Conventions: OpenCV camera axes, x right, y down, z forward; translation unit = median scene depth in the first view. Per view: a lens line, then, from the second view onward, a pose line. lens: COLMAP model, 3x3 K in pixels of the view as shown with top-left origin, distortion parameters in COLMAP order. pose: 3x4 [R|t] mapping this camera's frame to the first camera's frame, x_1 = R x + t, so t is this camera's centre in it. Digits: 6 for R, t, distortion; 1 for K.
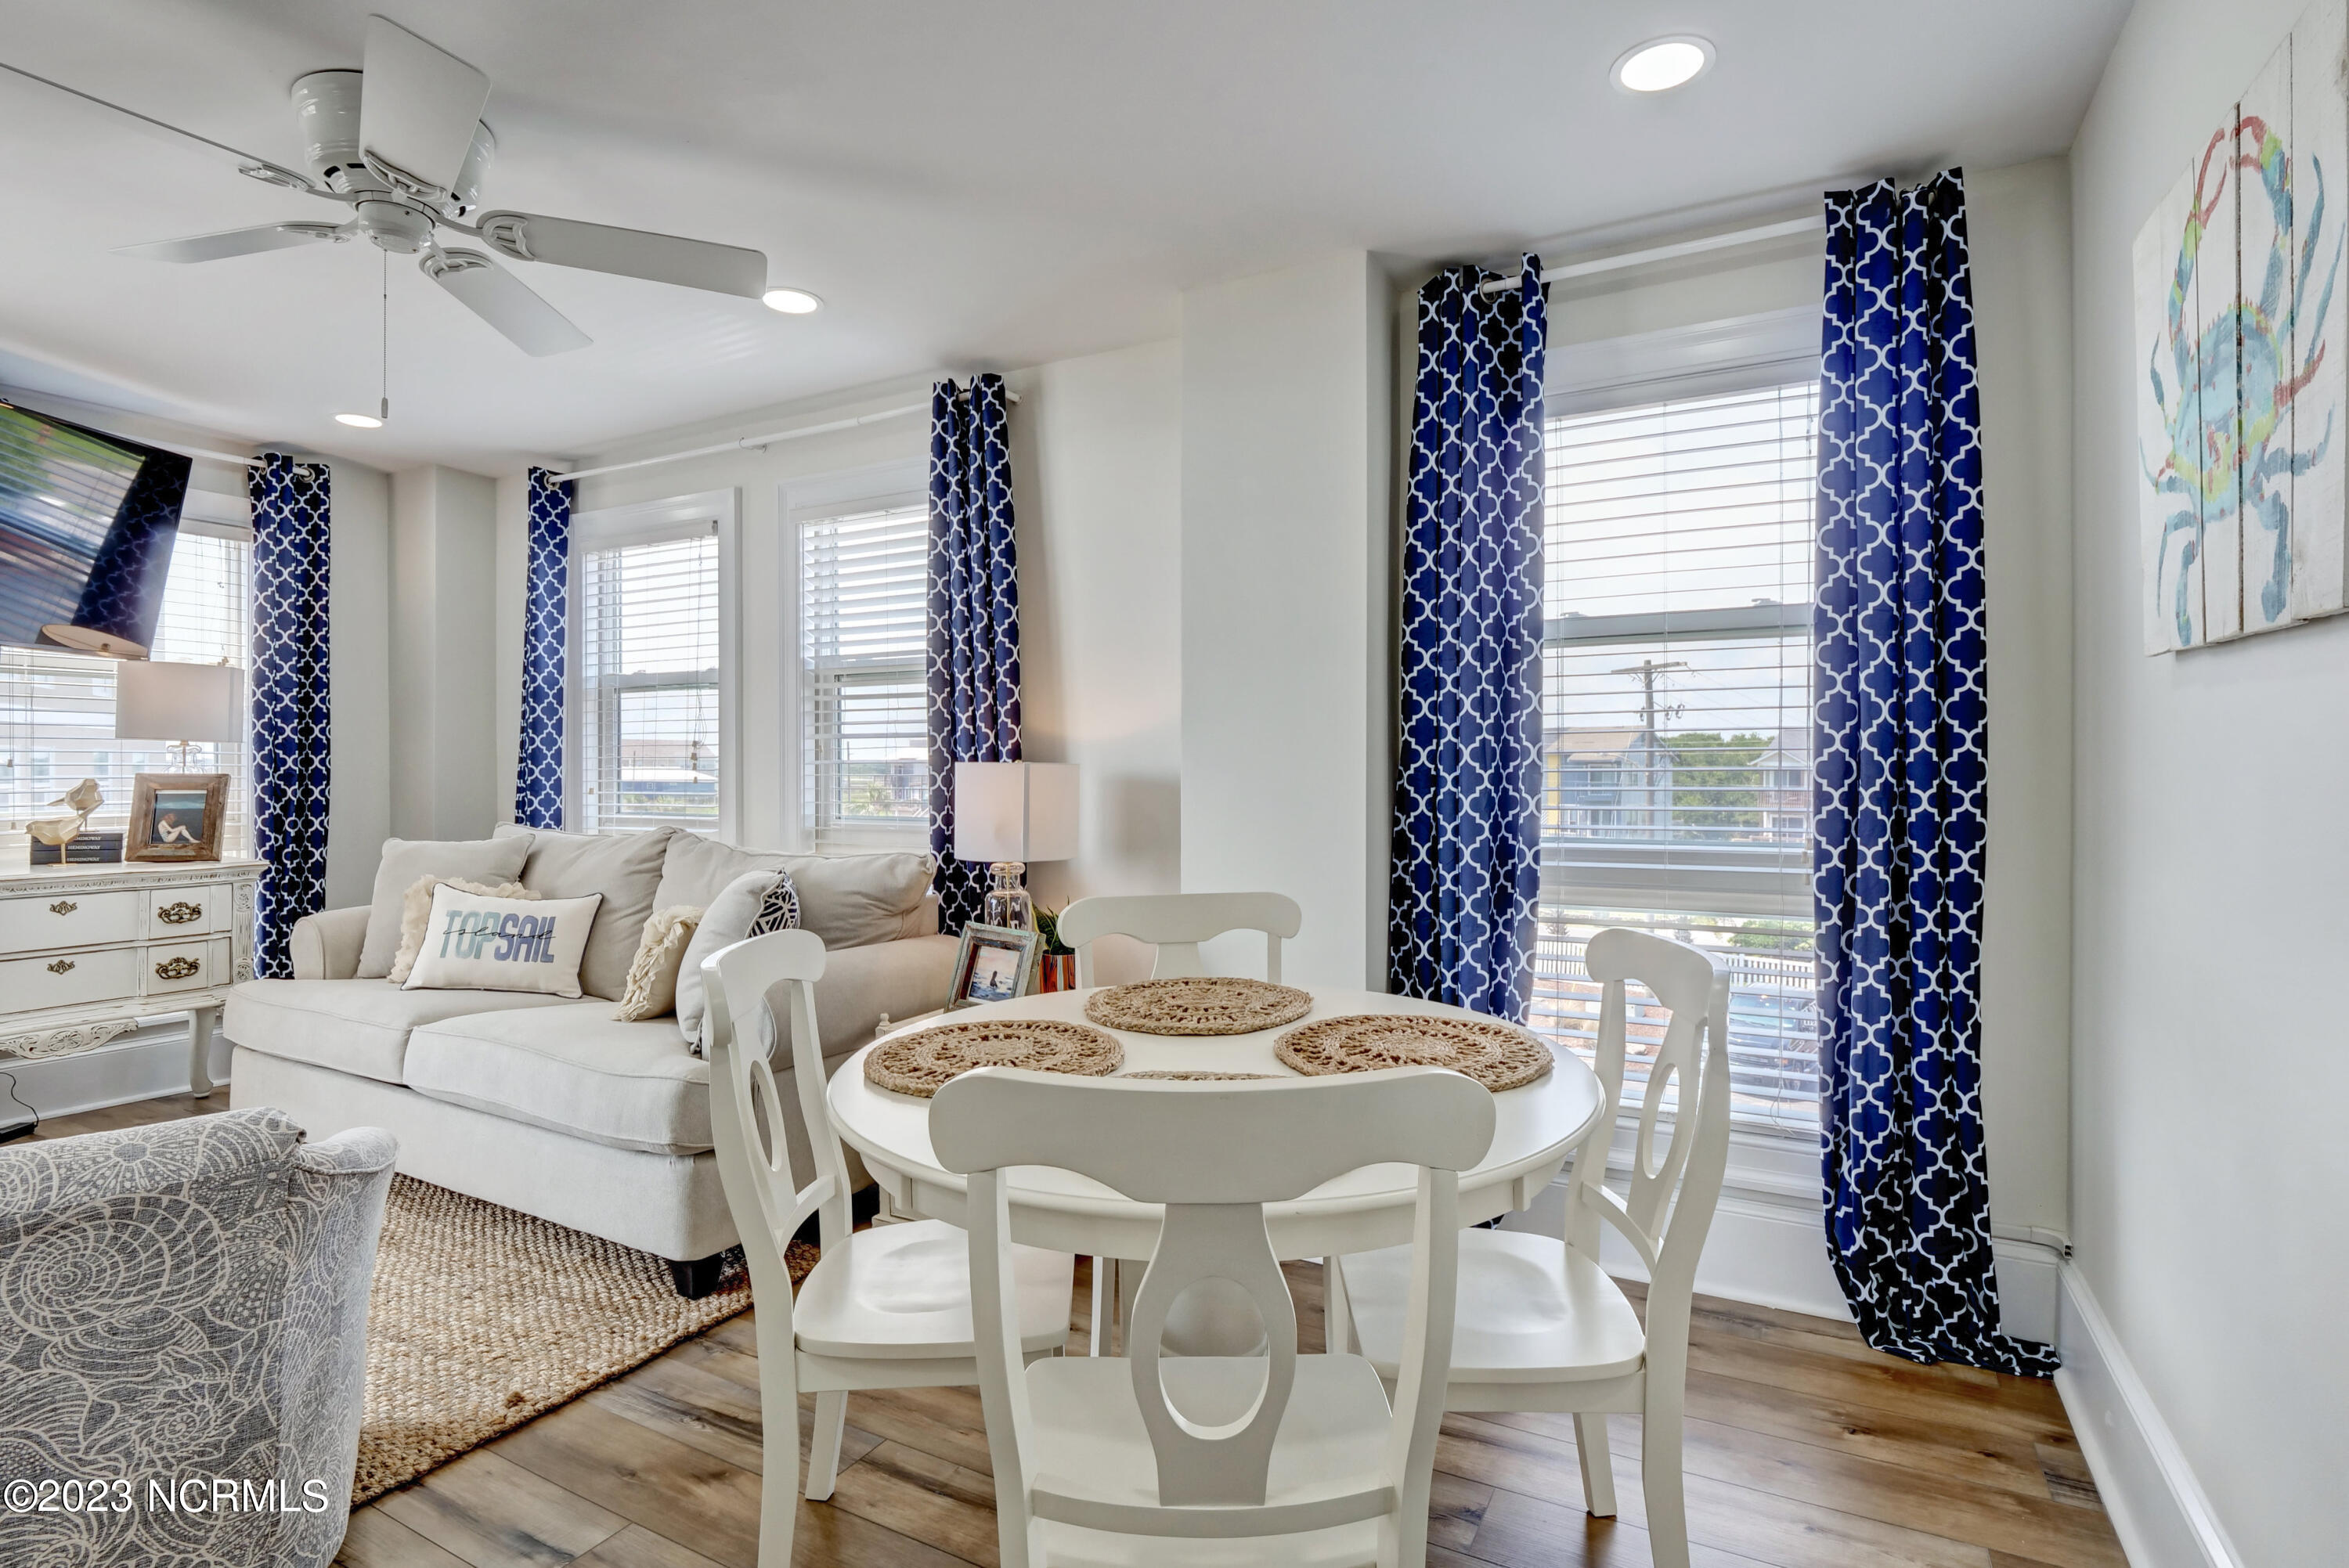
lens RADIAL K [[1142.2, 0, 1167.0], [0, 1142.2, 781.6], [0, 0, 1]] dist [-0.014886, -0.001285]
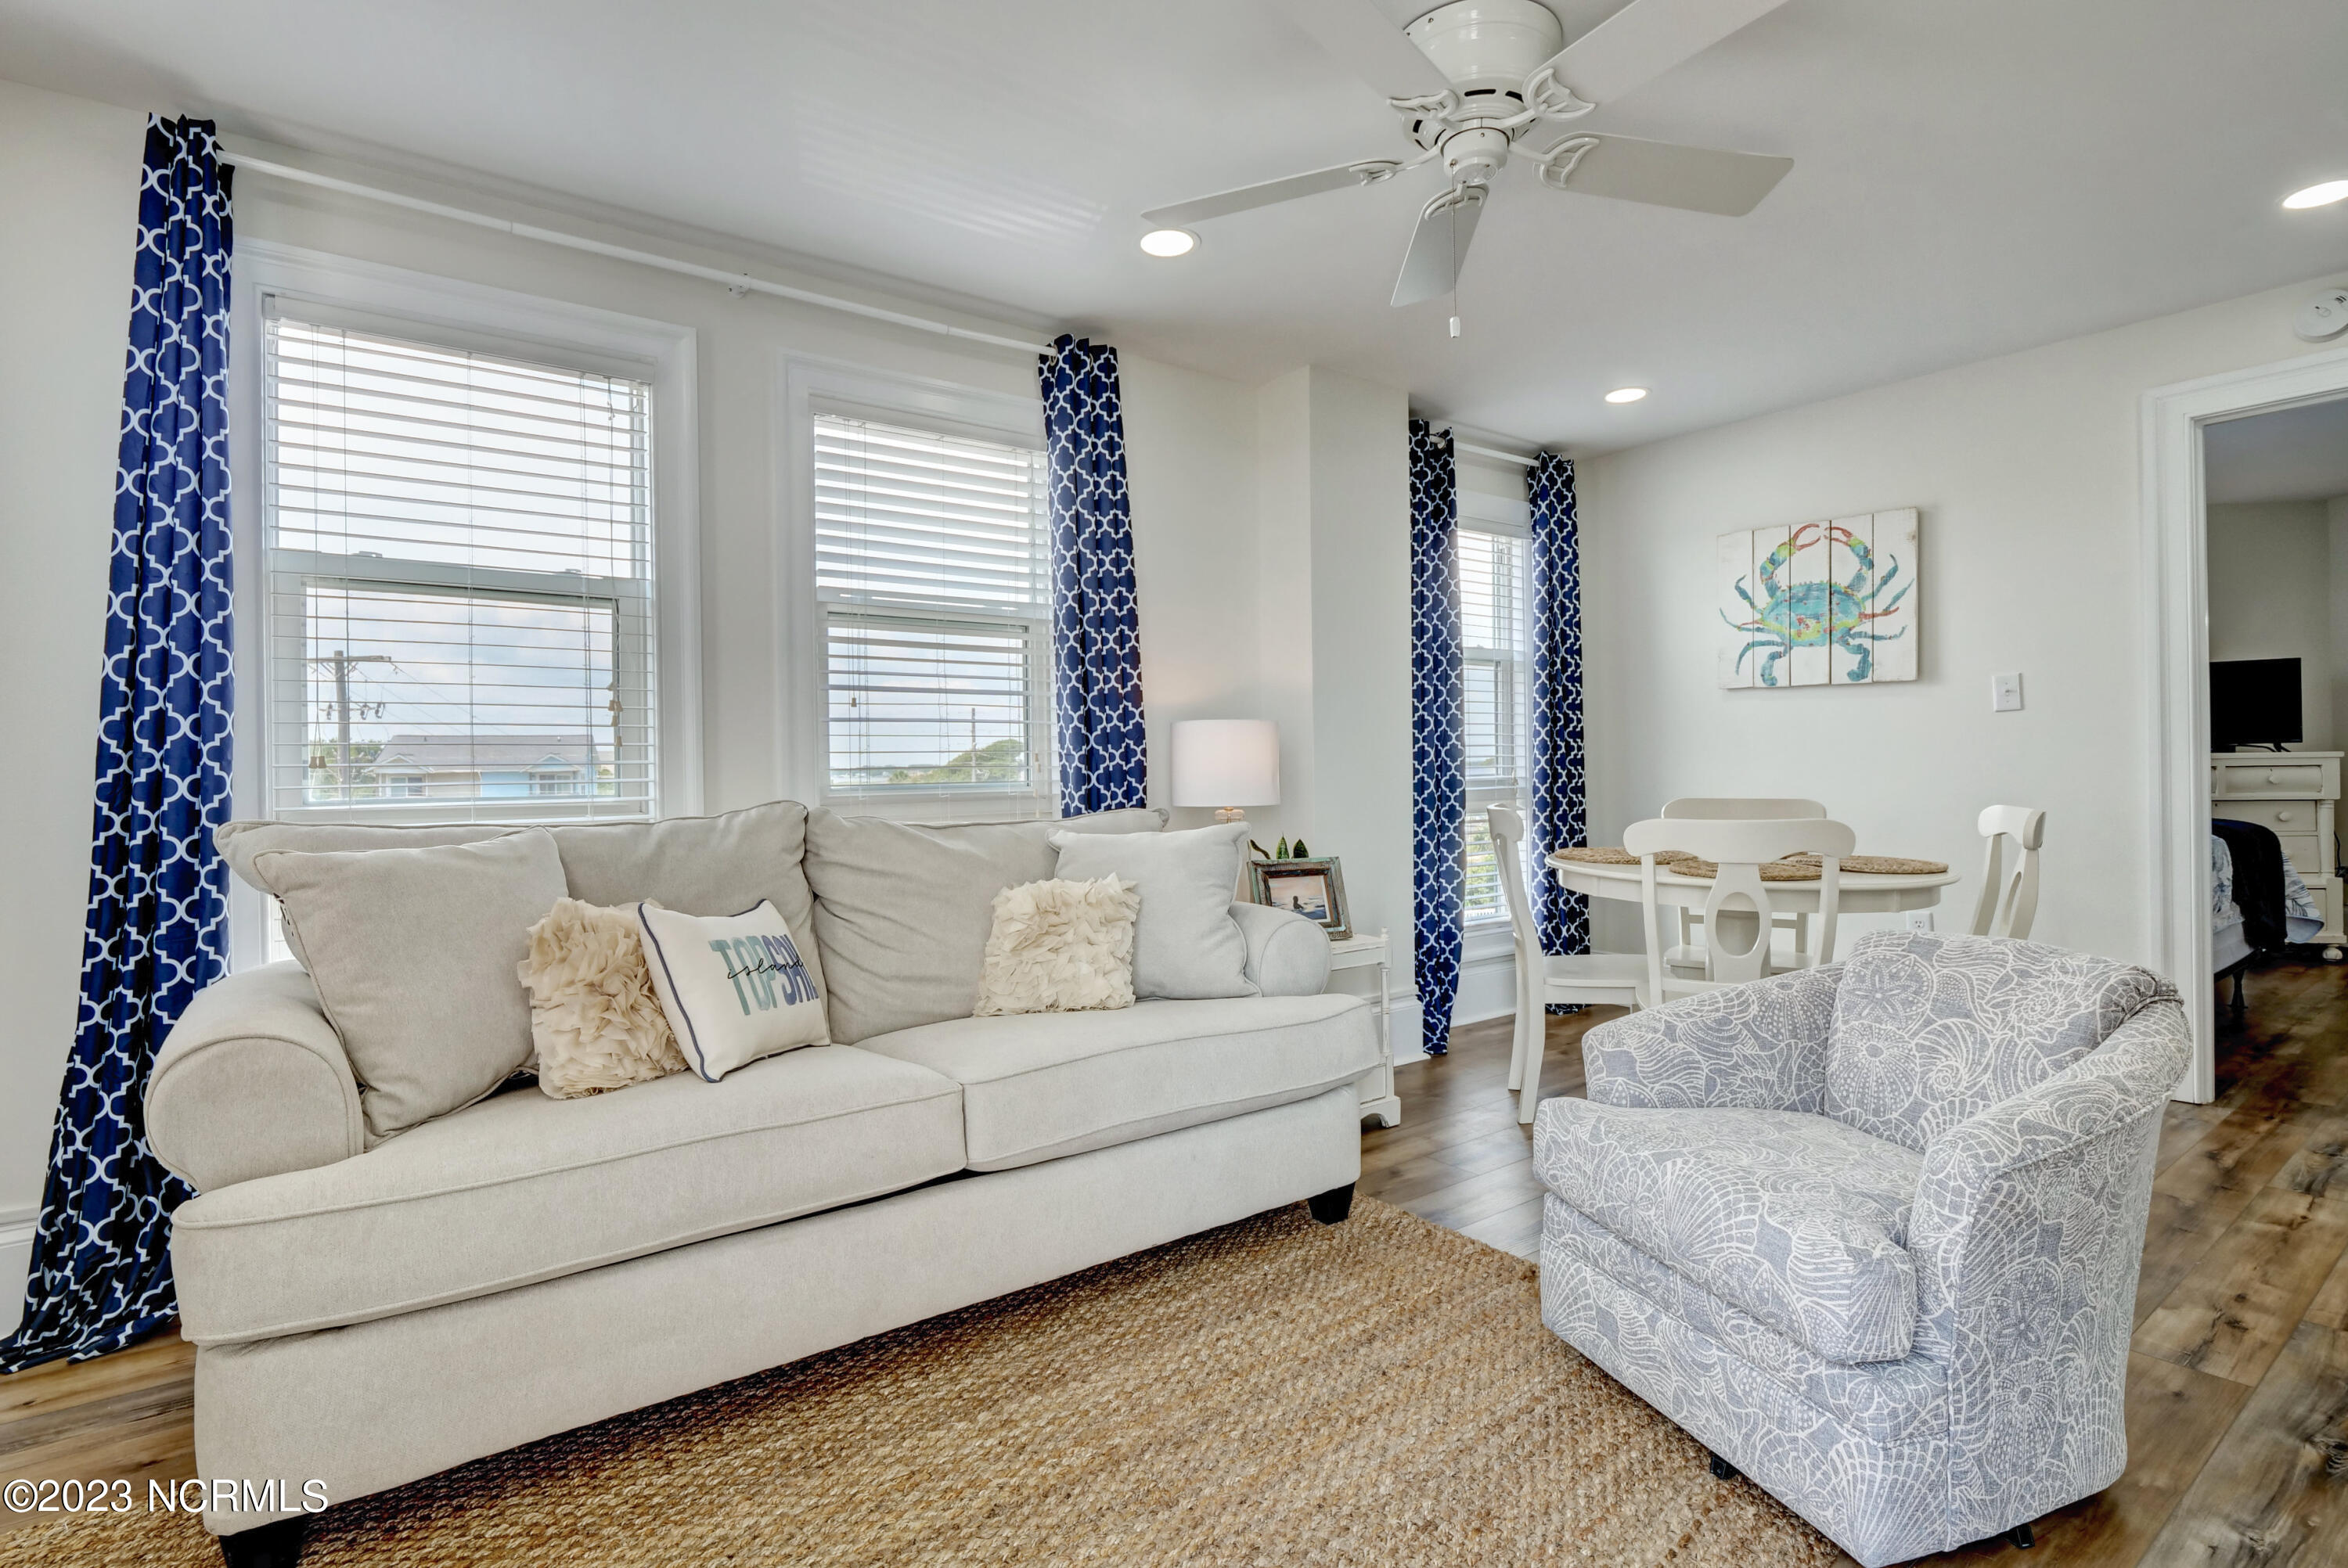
lens RADIAL K [[1147.5, 0, 1177.5], [0, 1147.5, 769.4], [0, 0, 1]] dist [-0.004391, -0.003738]
pose [[0.414791, -0.007670, 0.909884, -1.014213], [0.022602, 0.999743, -0.001876, 0.027185], [-0.909636, 0.021343, 0.414858, 0.486341]]
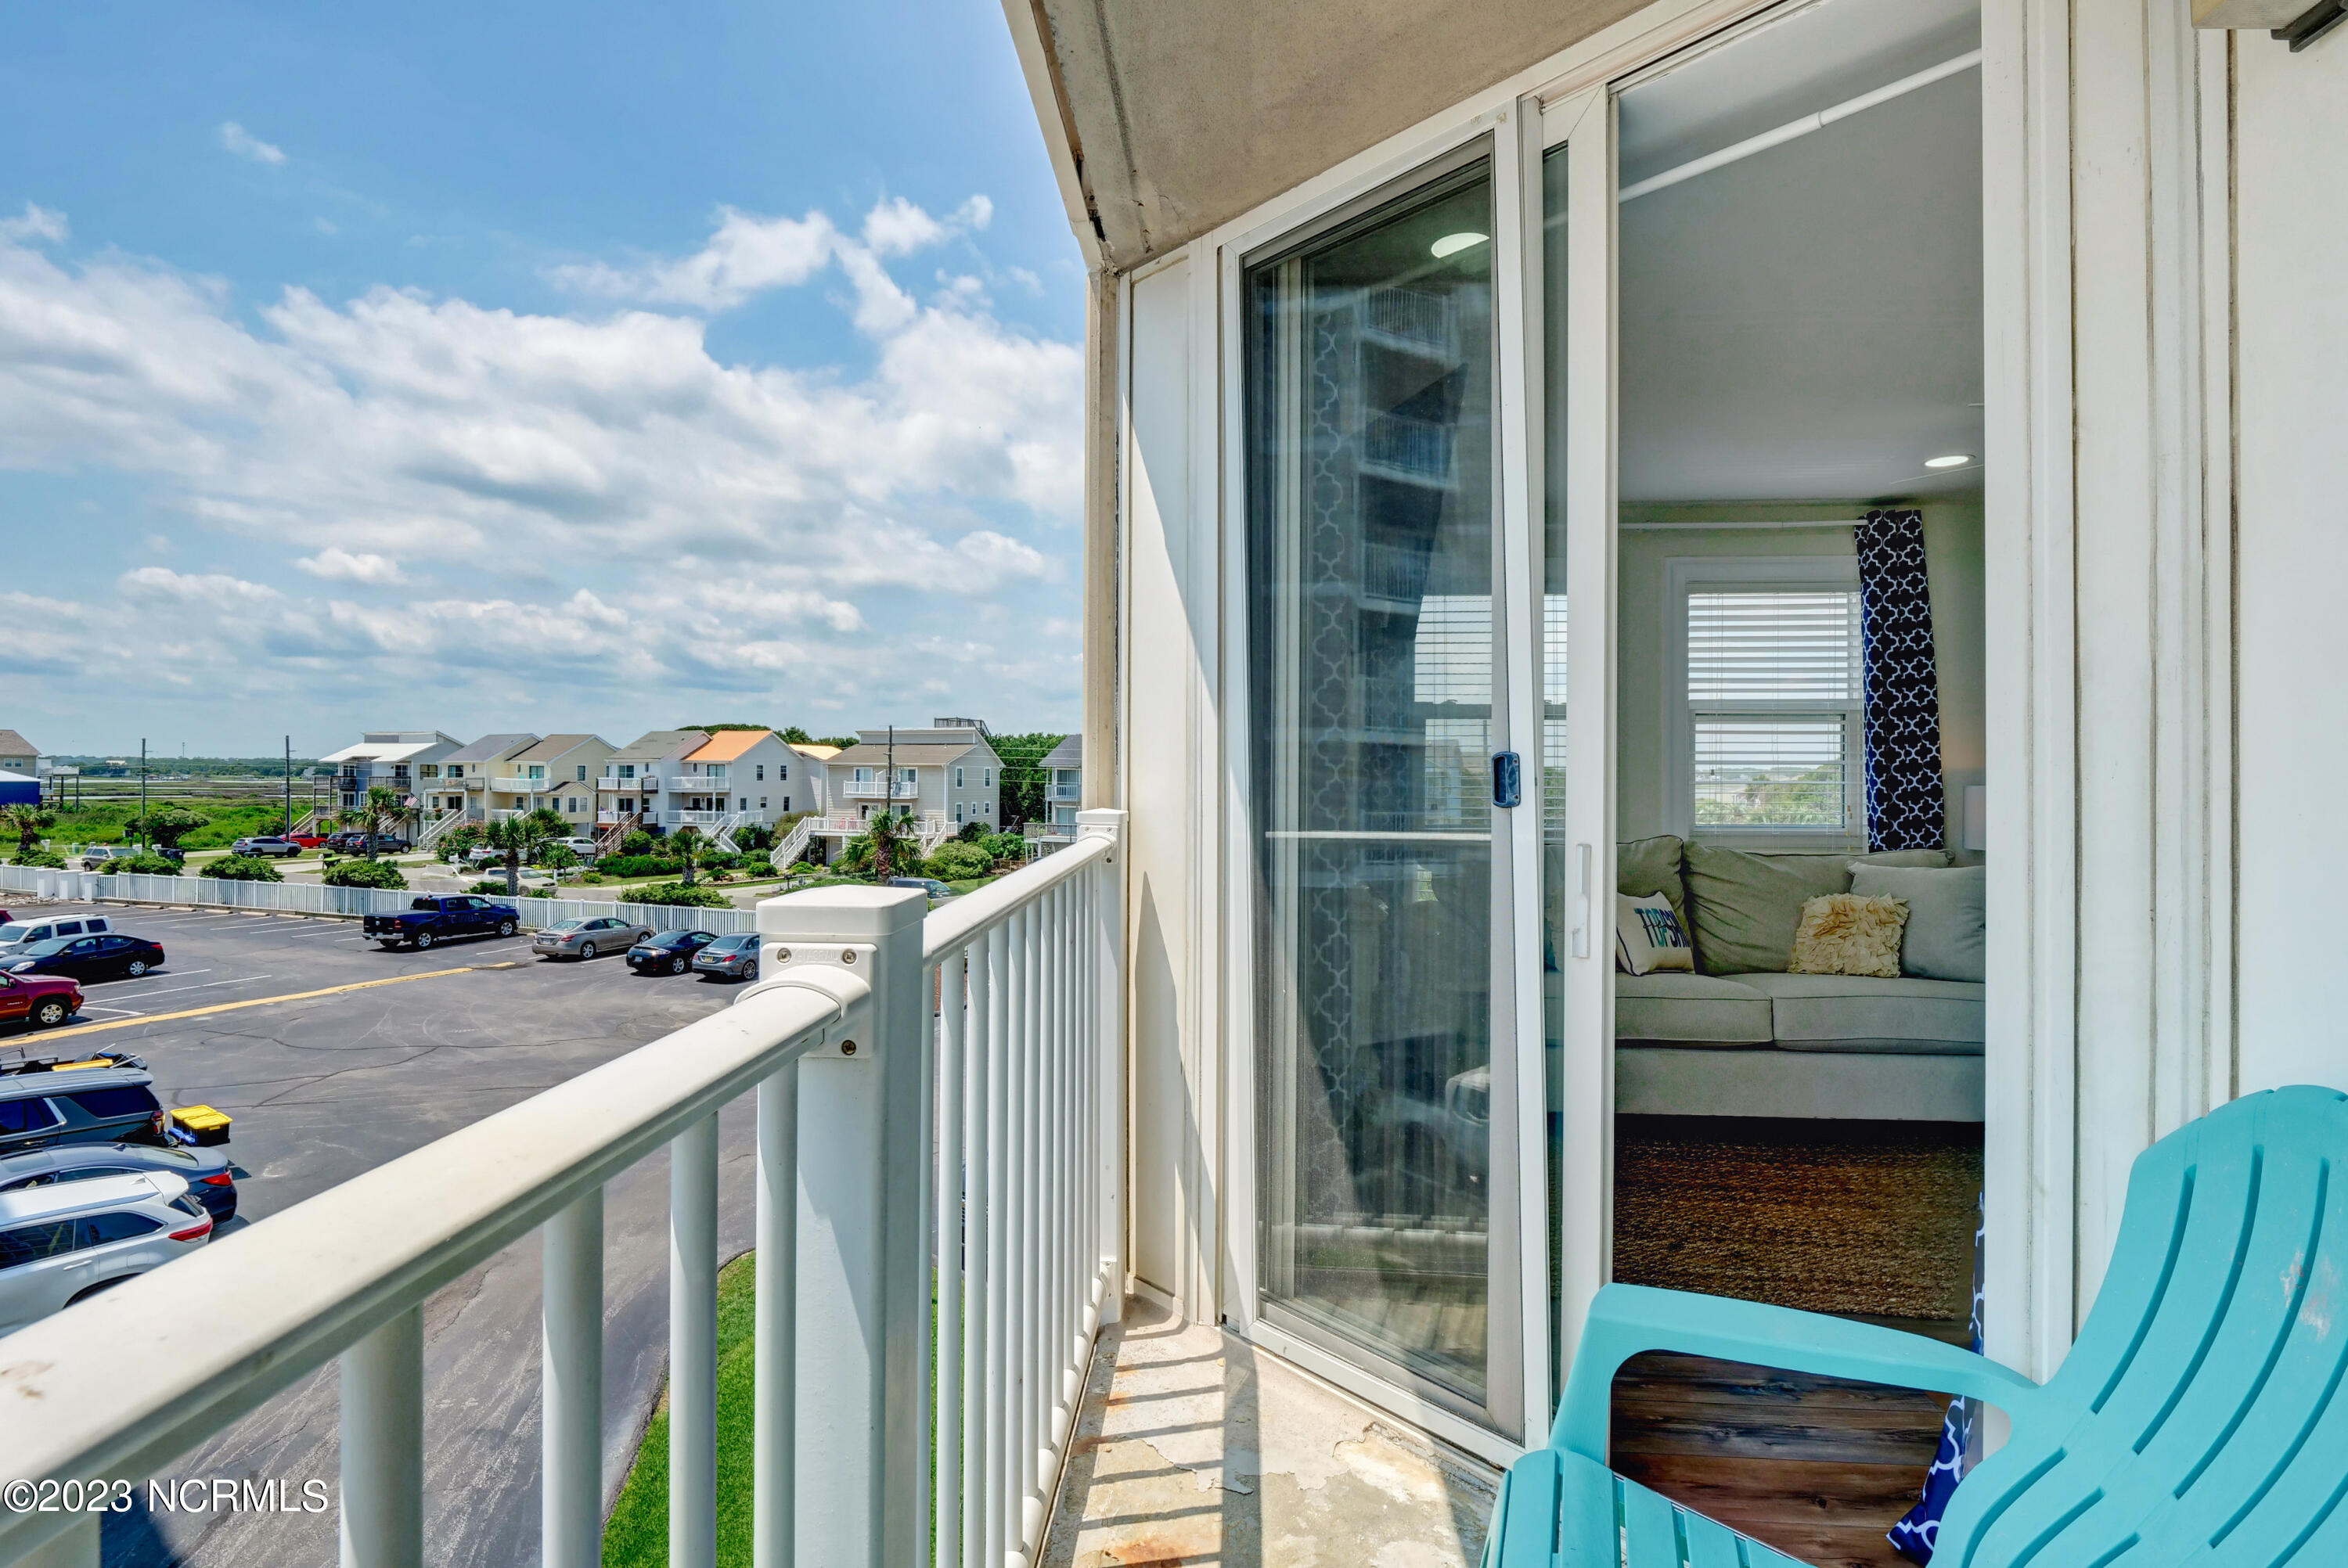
lens RADIAL K [[1147.5, 0, 1177.5], [0, 1147.5, 769.4], [0, 0, 1]] dist [-0.004391, -0.003738]
pose [[0.907788, 0.003701, 0.419413, -1.483094], [0.001673, 0.999921, -0.012444, -0.018349], [-0.419426, 0.011998, 0.907710, 0.090822]]
